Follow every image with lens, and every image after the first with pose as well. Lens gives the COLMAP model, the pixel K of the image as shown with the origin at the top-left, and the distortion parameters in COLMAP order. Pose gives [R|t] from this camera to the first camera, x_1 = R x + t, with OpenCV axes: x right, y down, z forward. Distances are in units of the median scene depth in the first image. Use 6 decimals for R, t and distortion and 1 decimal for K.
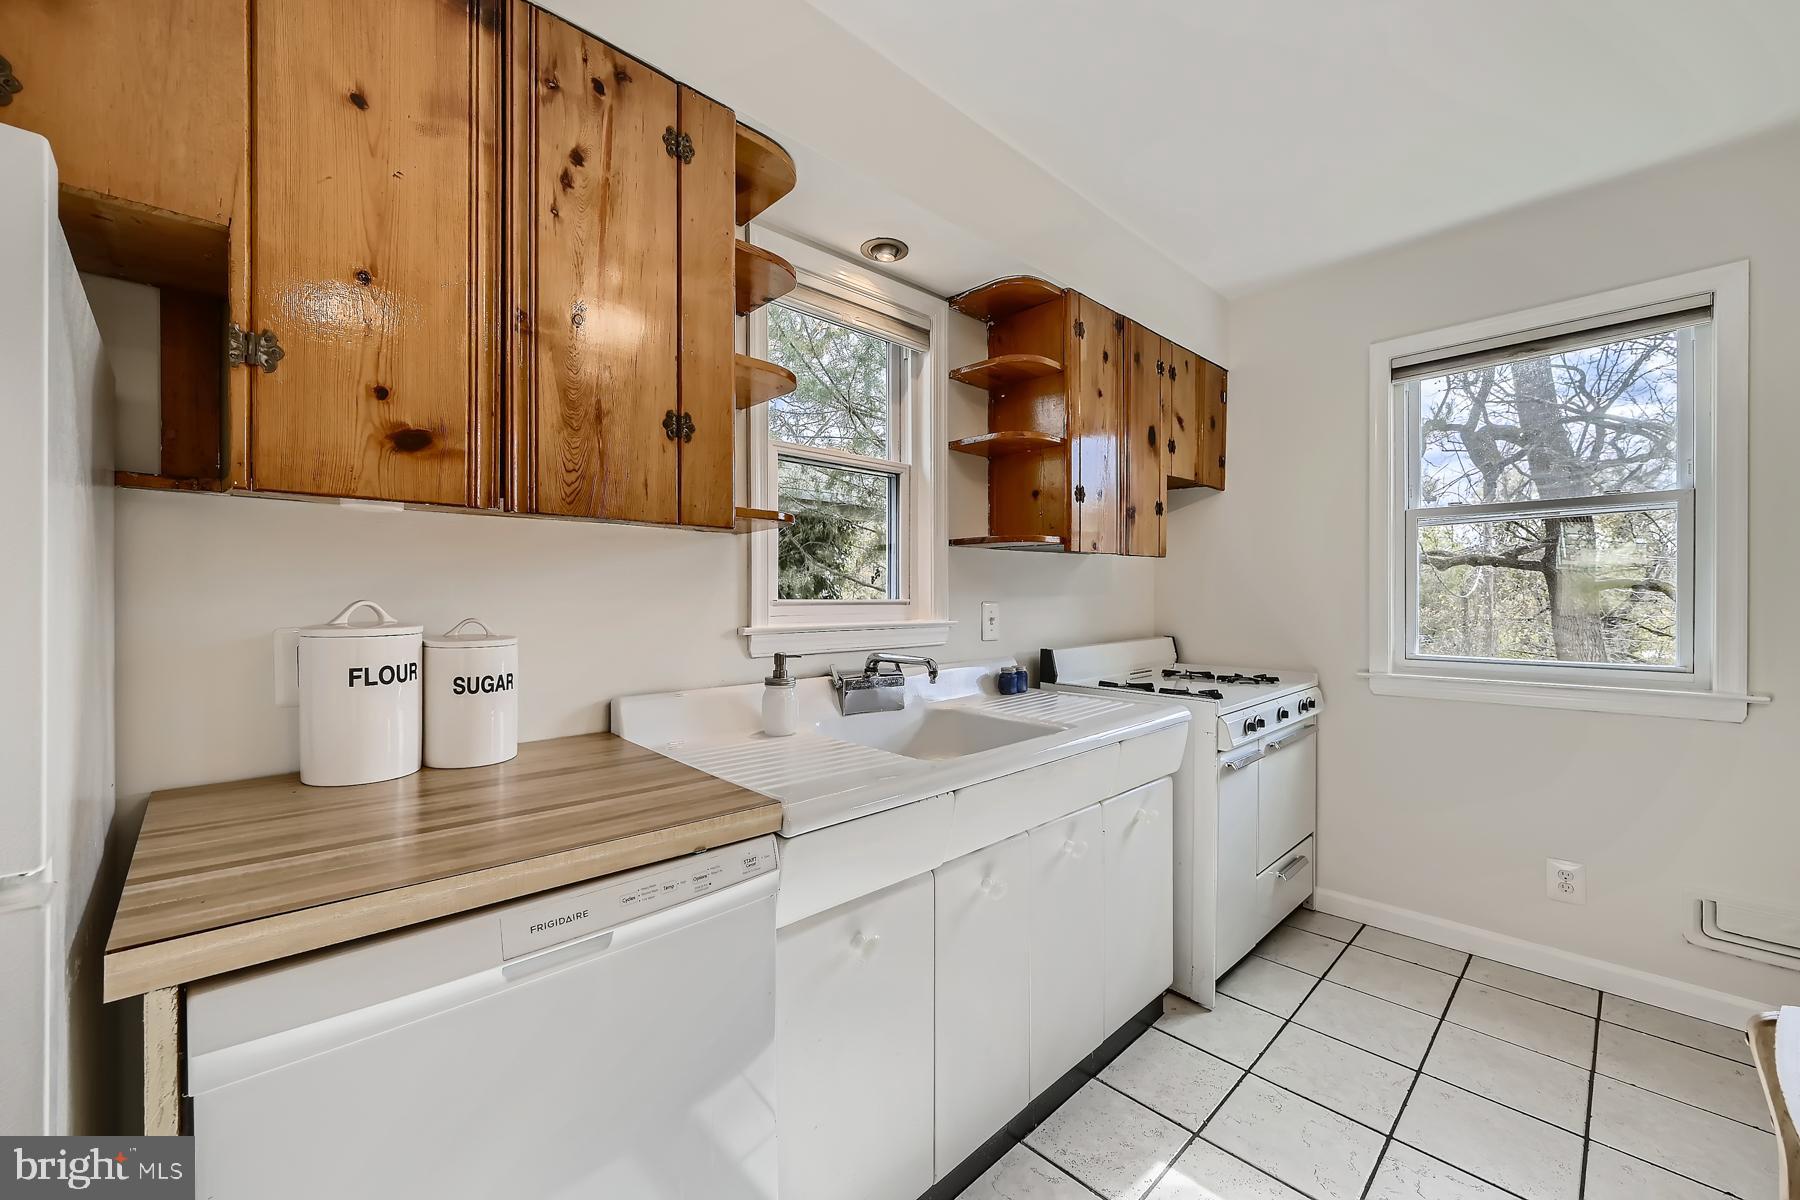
lens RADIAL K [[710.6, 0, 905.6], [0, 710.6, 601.9], [0, 0, 1]] dist [-0.000882, -0.000042]
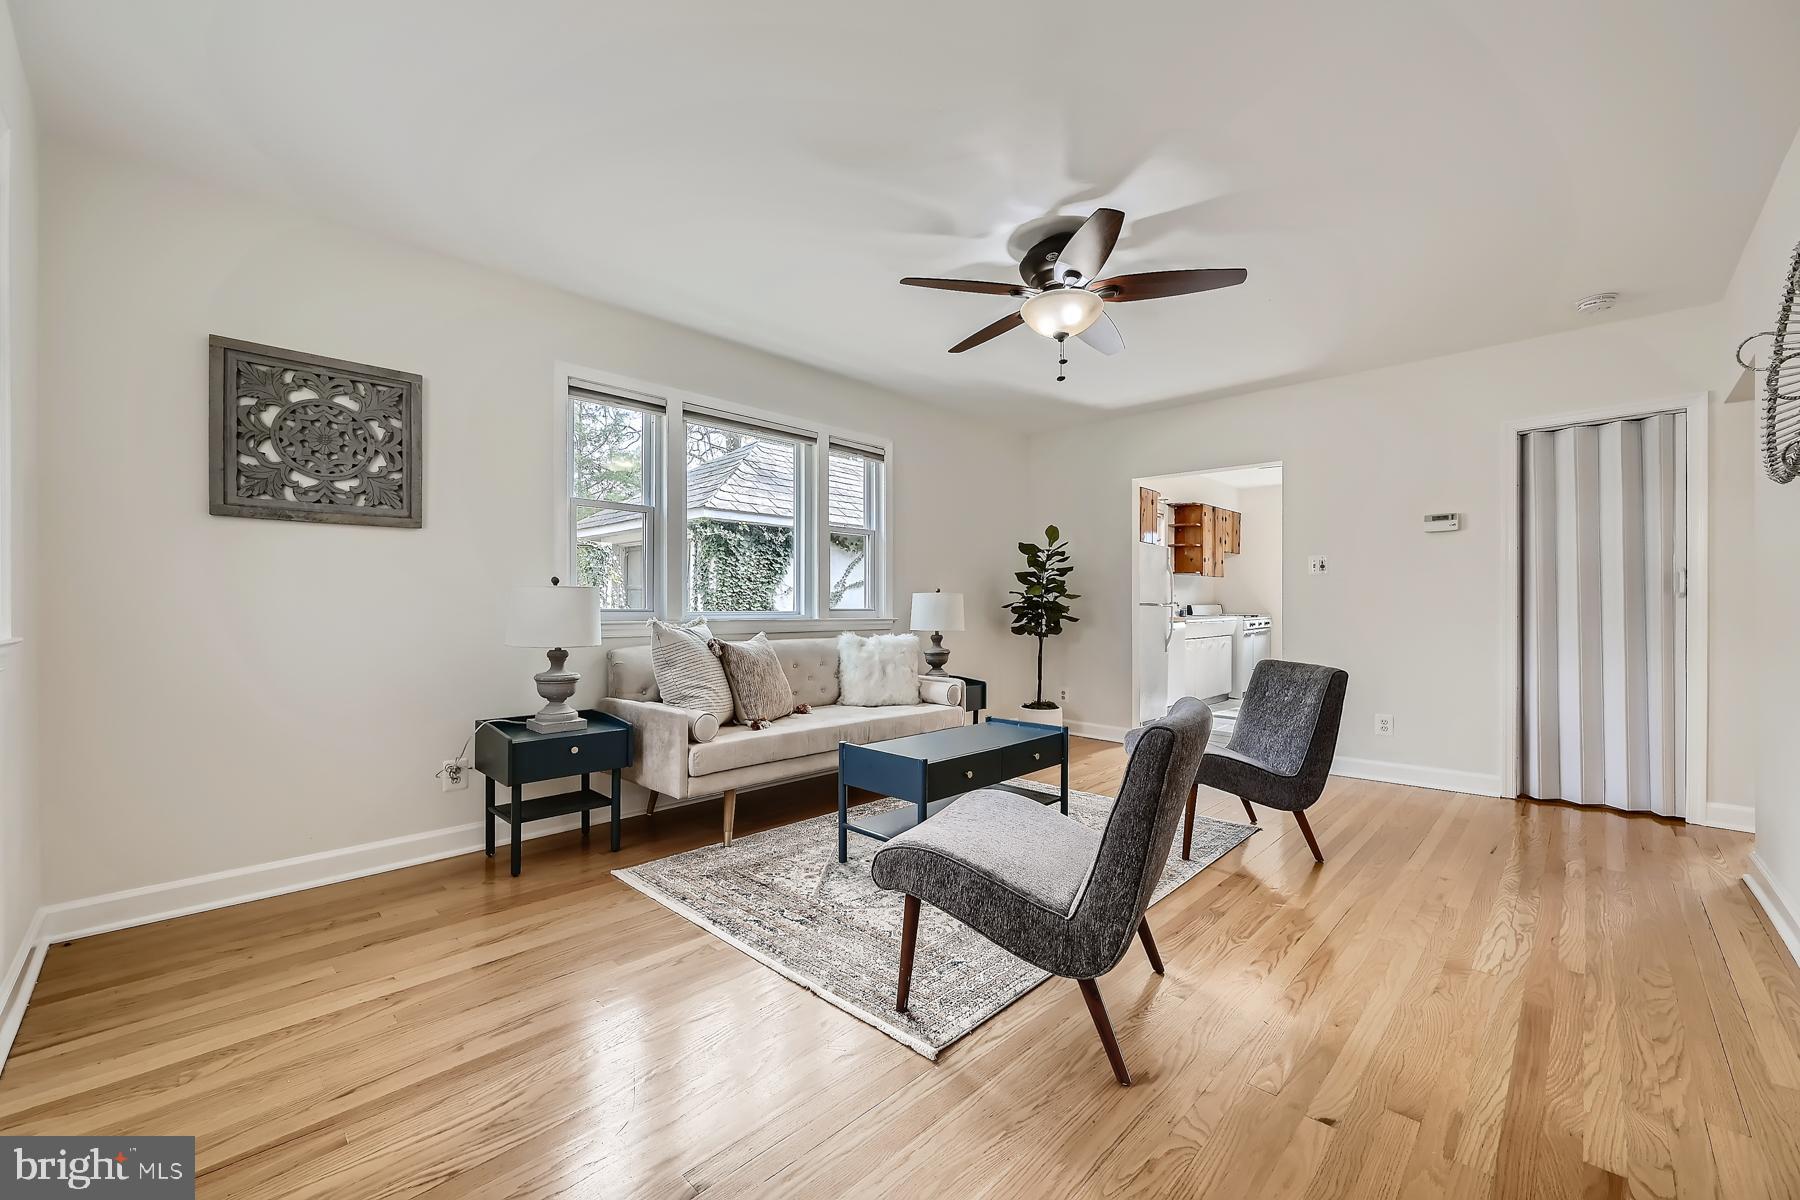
lens RADIAL K [[710.6, 0, 905.6], [0, 710.6, 601.9], [0, 0, 1]] dist [-0.000882, -0.000042]
pose [[0.999050, 0.005873, 0.043177, -1.638385], [-0.005211, 0.999867, -0.015434, 0.144584], [-0.043262, 0.015195, 0.998948, -2.905800]]
